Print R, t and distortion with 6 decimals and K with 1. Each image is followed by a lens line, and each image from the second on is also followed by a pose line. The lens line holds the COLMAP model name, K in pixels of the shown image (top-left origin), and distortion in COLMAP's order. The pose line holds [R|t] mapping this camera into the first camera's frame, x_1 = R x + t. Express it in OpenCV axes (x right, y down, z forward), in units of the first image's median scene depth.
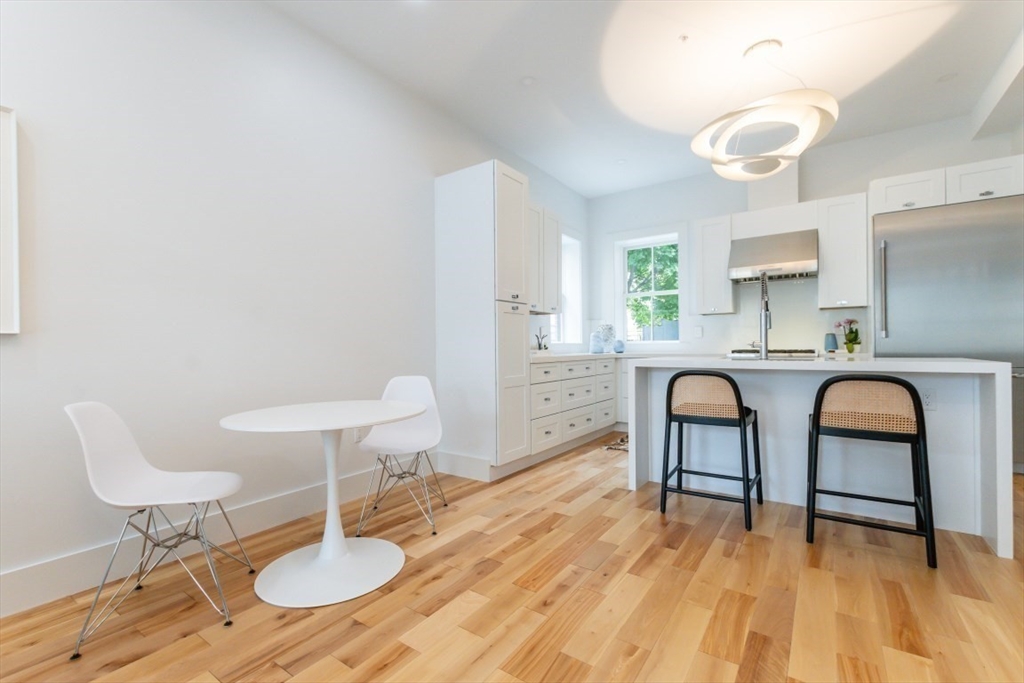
lens RADIAL K [[450.4, 0, 512.6], [0, 450.4, 342.8], [0, 0, 1]] dist [0.004088, -0.000361]
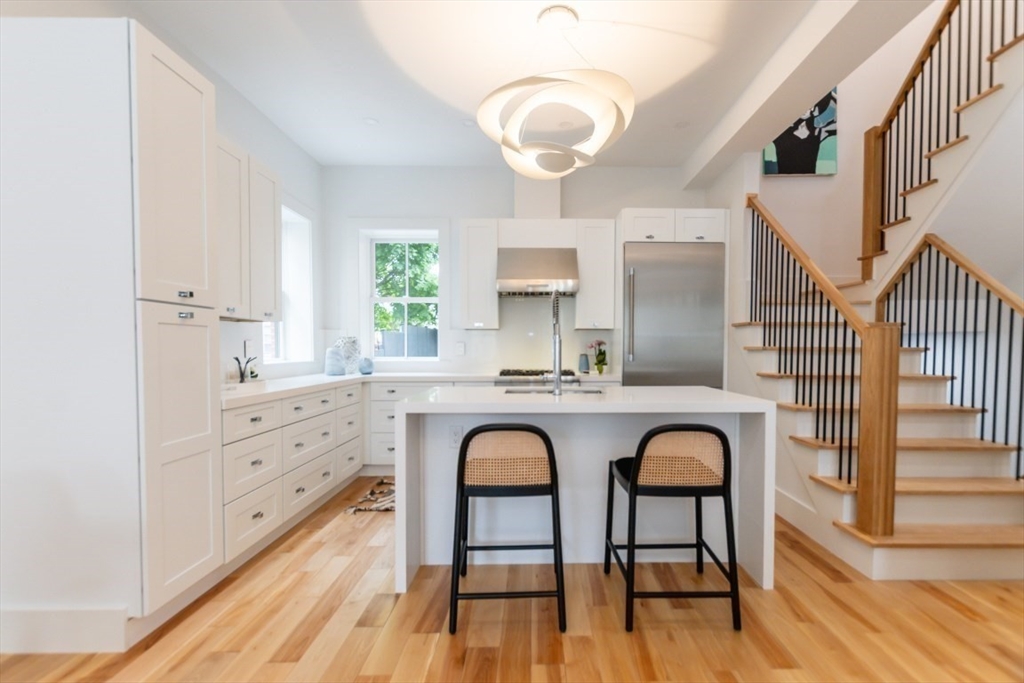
lens RADIAL K [[450.4, 0, 533.8], [0, 450.4, 361.4], [0, 0, 1]] dist [0.004088, -0.000361]
pose [[0.813574, -0.006691, 0.581423, 0.027288], [-0.017198, 0.999219, 0.035564, -0.043519], [-0.581207, -0.038933, 0.812824, 0.275518]]
